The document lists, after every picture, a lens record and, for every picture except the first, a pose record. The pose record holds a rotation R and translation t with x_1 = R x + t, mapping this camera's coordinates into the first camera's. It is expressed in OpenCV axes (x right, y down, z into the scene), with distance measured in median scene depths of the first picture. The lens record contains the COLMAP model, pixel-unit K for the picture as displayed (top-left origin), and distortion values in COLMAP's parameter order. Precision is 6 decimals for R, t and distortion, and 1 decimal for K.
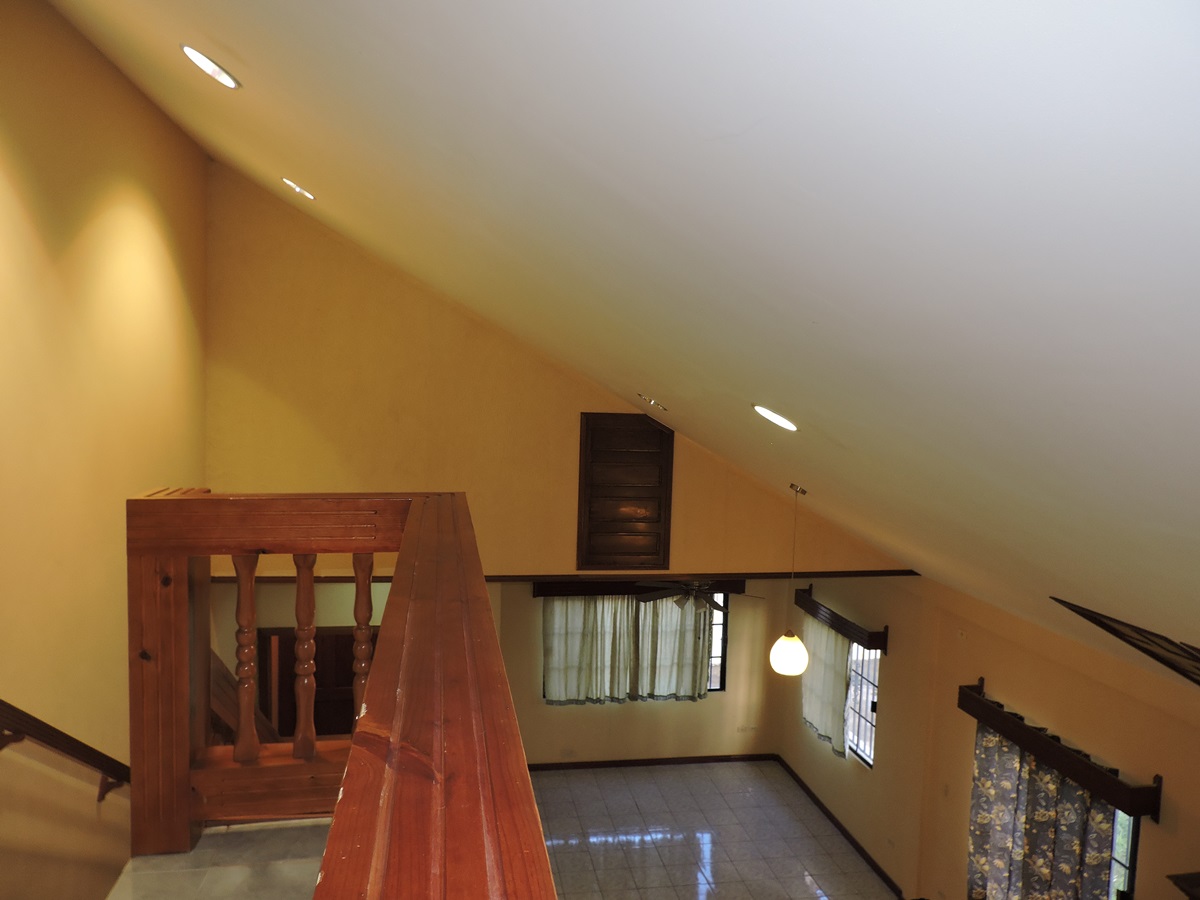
lens RADIAL K [[856.3, 0, 597.8], [0, 856.3, 452.3], [0, 0, 1]] dist [-0.020251, 0.002748]
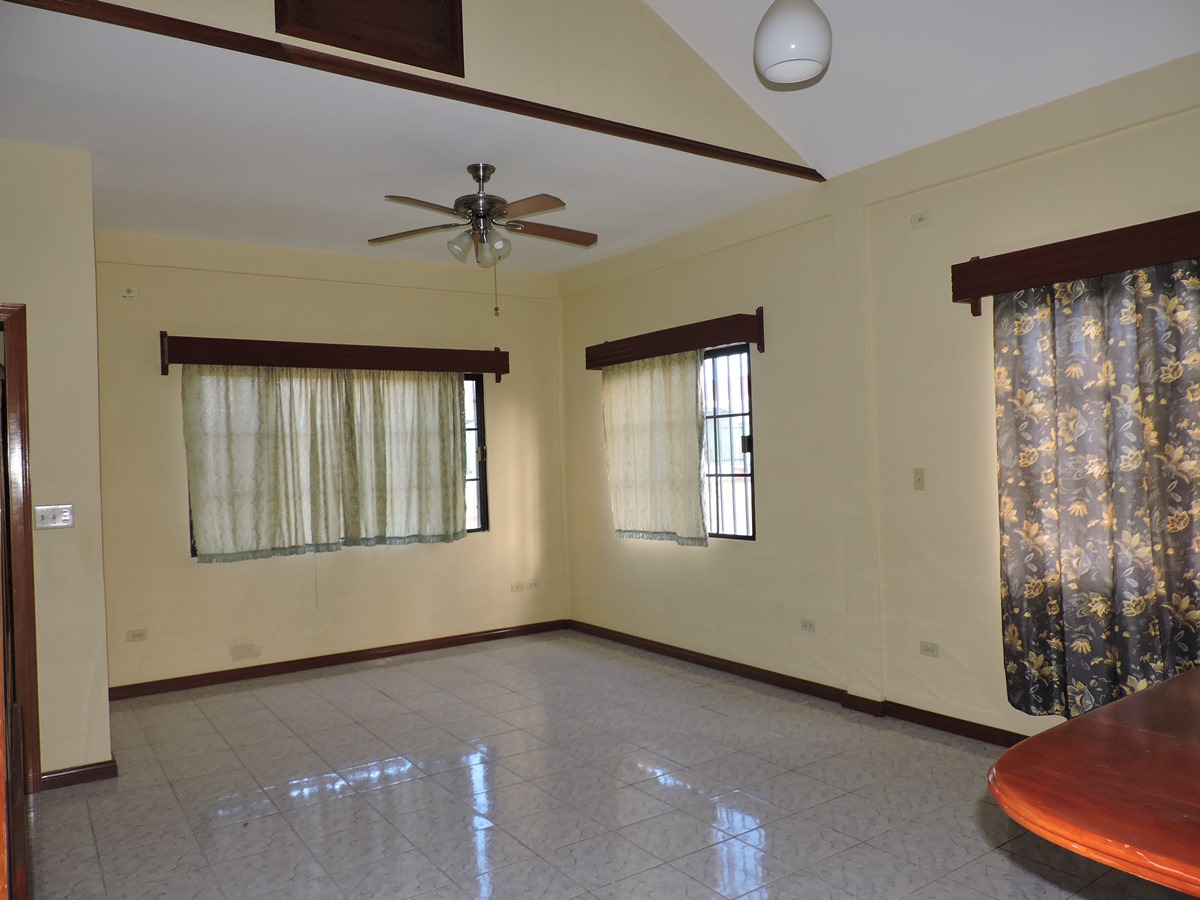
lens RADIAL K [[856.3, 0, 596.8], [0, 856.3, 466.5], [0, 0, 1]] dist [-0.020251, 0.002748]
pose [[0.910272, -0.061473, 0.409422, -0.047154], [0.090439, 0.994557, -0.051746, 0.283368], [-0.404012, 0.084130, 0.910877, 0.367710]]
